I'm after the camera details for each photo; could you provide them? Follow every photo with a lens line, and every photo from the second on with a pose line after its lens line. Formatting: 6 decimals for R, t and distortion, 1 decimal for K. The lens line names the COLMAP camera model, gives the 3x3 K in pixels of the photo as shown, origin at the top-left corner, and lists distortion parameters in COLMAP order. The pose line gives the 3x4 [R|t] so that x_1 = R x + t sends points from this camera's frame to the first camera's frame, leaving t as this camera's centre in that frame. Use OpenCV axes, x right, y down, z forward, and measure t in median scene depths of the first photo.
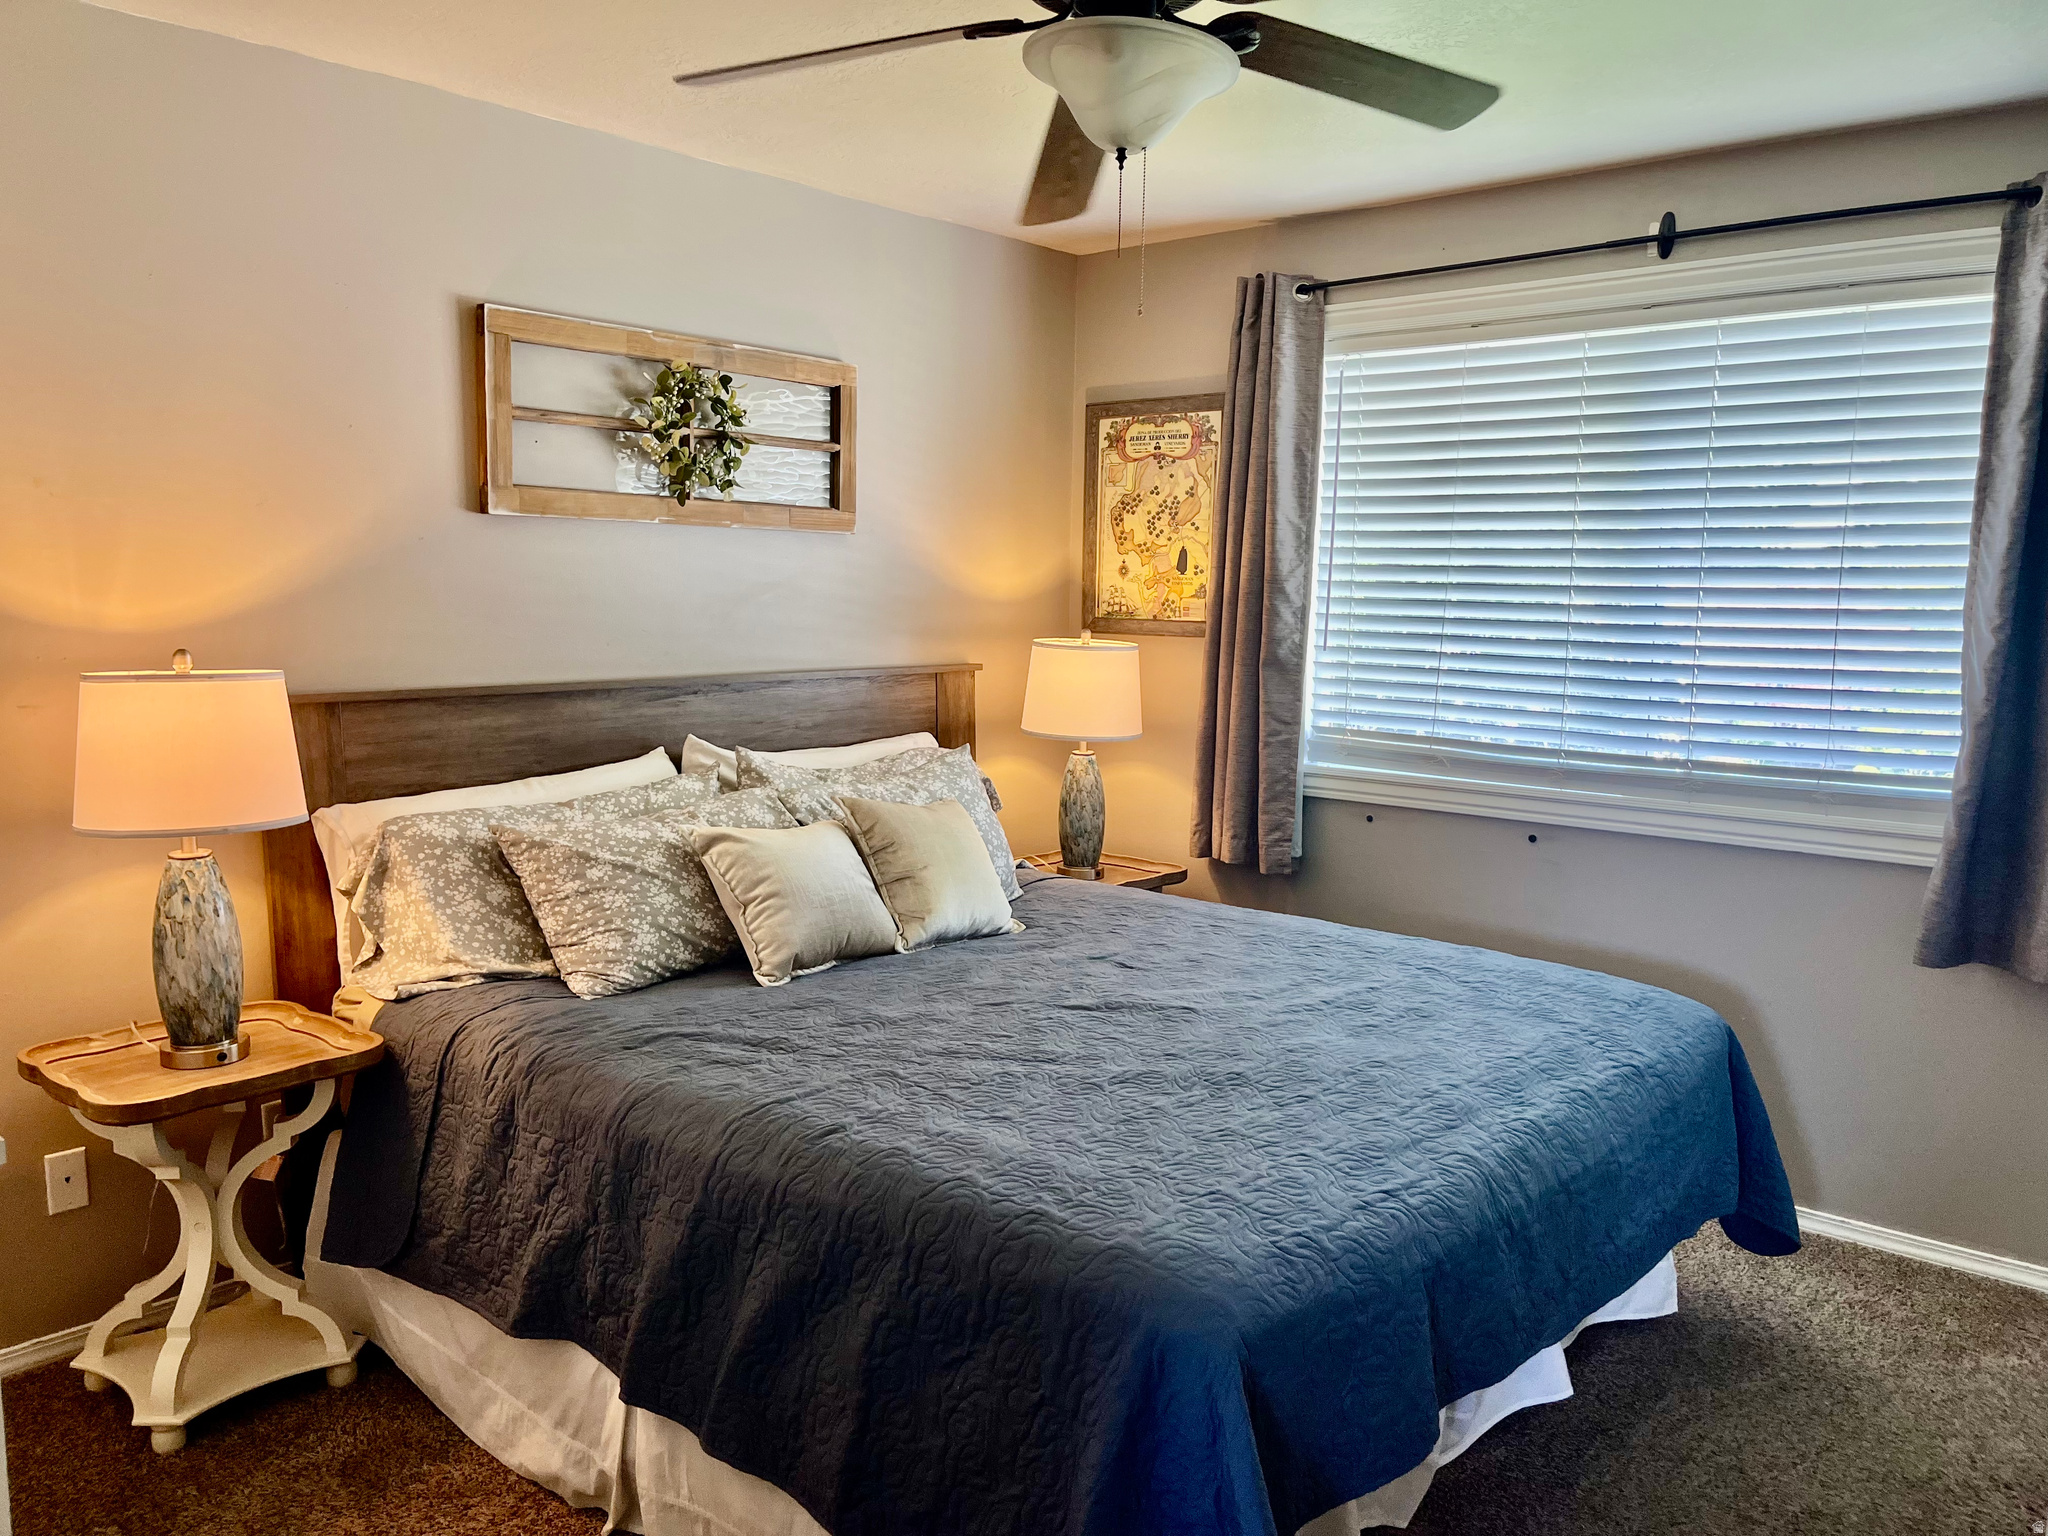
lens RADIAL K [[1547.3, 0, 1016.4], [0, 1547.3, 779.4], [0, 0, 1]] dist [0.068455, -0.095905]
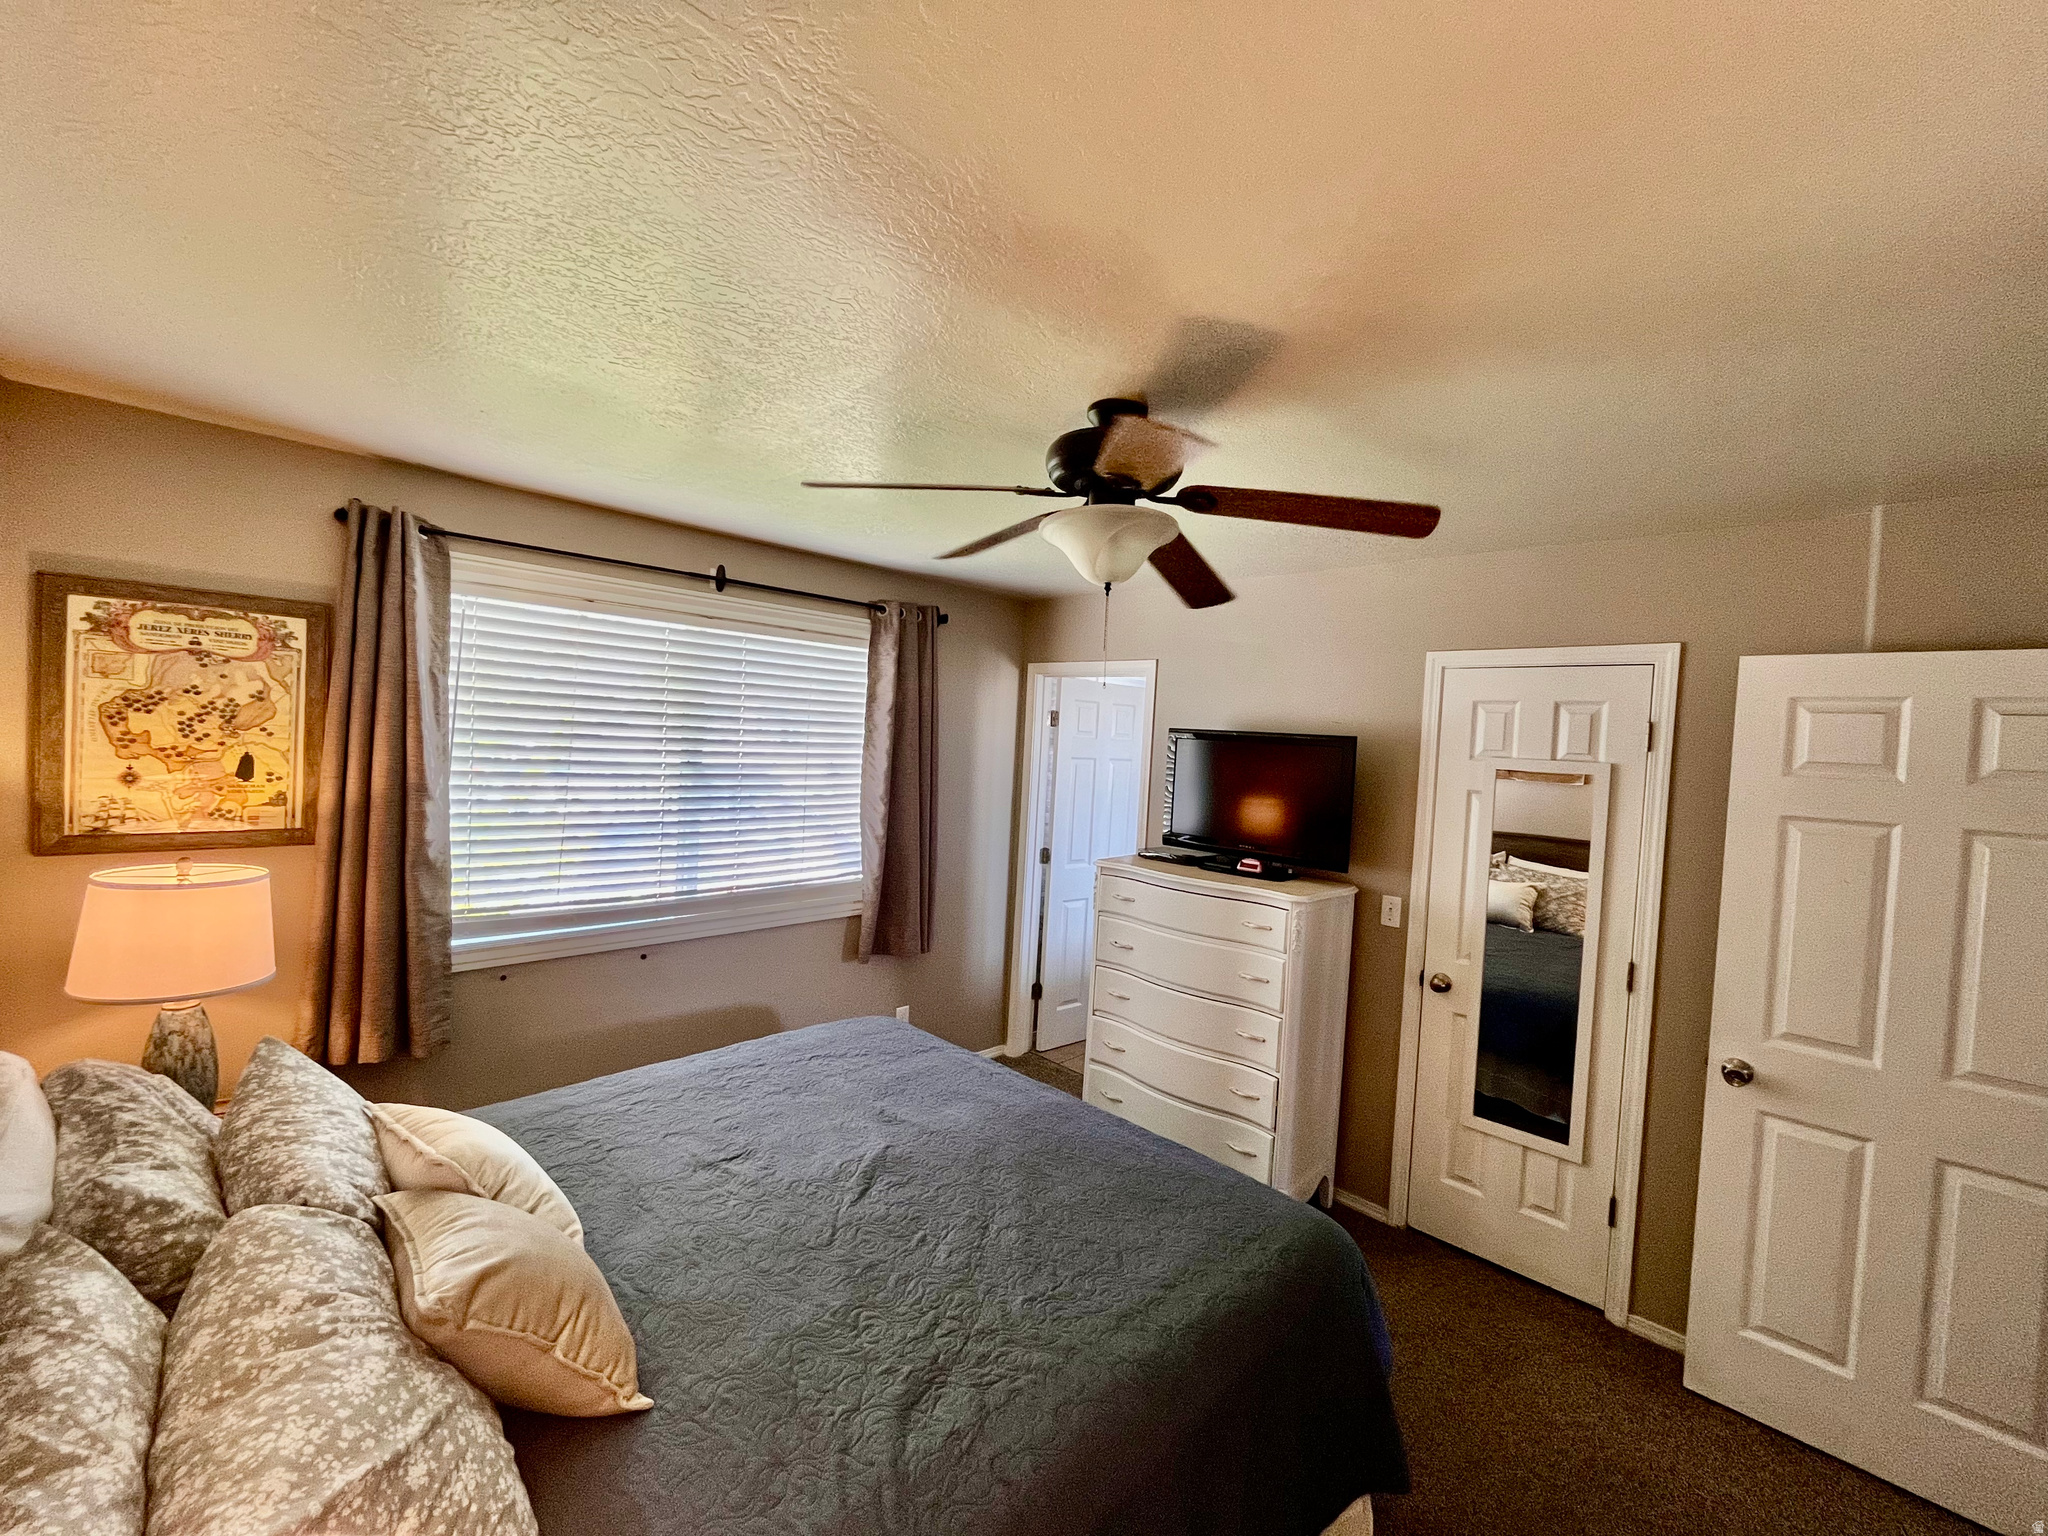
lens RADIAL K [[839.1, 0, 1028.9], [0, 839.1, 755.9], [0, 0, 1]] dist [-0.002158, 0.000000]
pose [[0.050990, -0.040037, 0.997896, -0.382030], [0.075829, 0.996467, 0.036105, -0.133619], [-0.995816, 0.073828, 0.053846, 0.514713]]
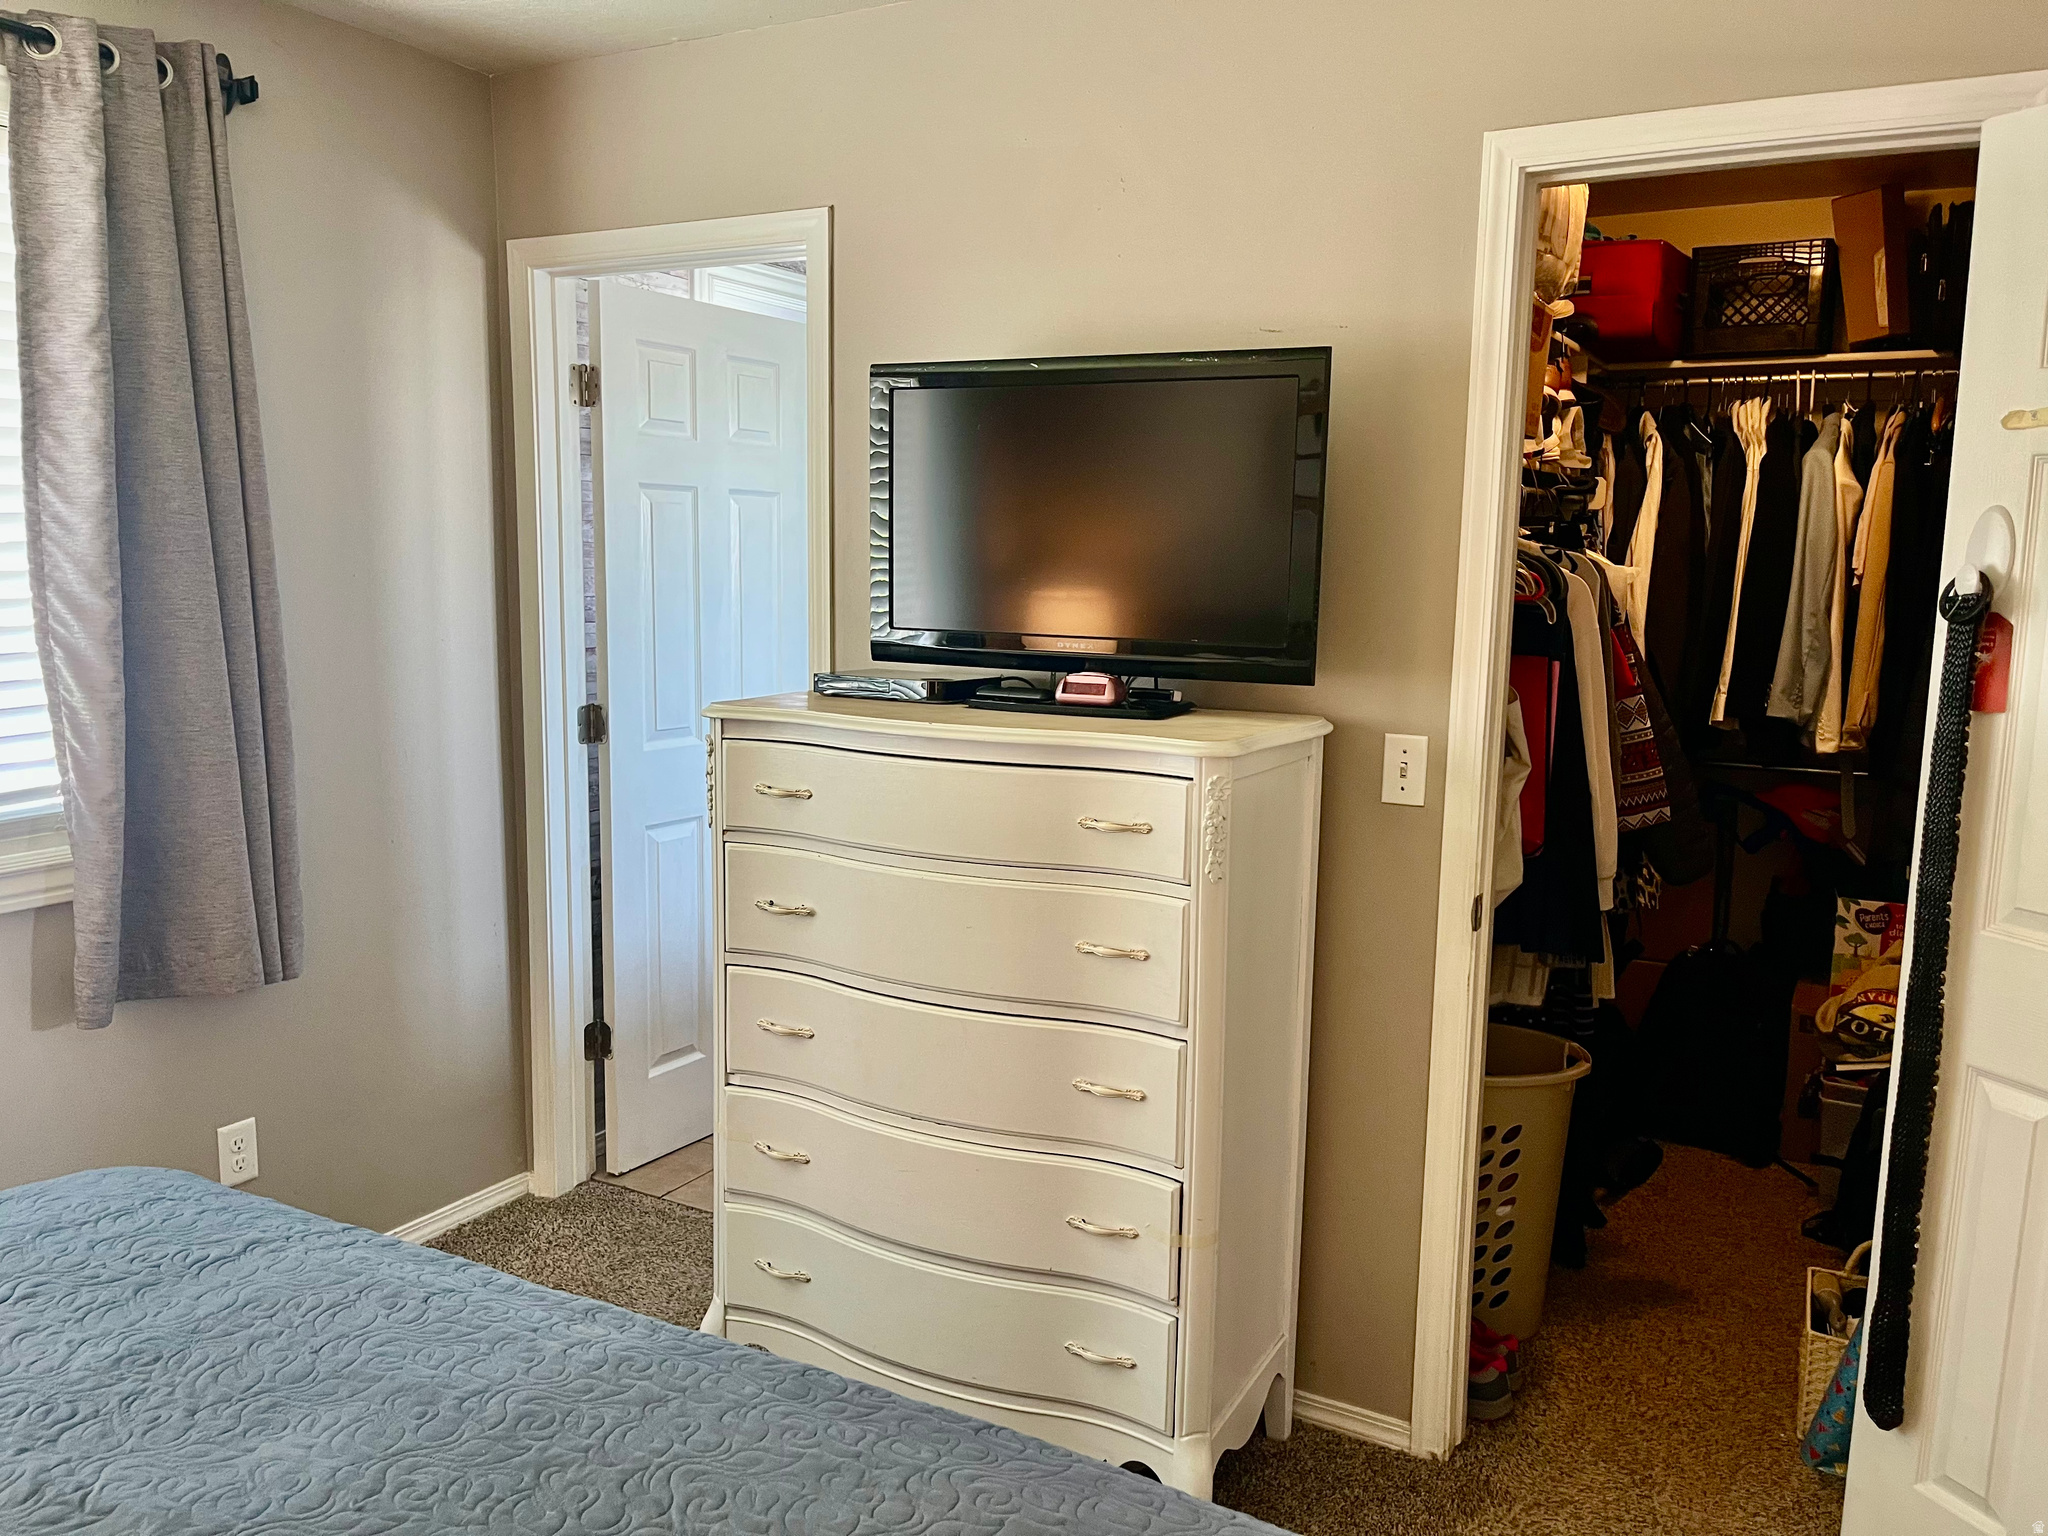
lens RADIAL K [[1547.3, 0, 1020.8], [0, 1547.3, 782.5], [0, 0, 1]] dist [0.068455, -0.095905]
pose [[-0.213646, -0.160993, 0.963554, -0.184183], [0.105930, 0.976694, 0.186675, -0.070943], [-0.971151, 0.141952, -0.191612, 0.503500]]
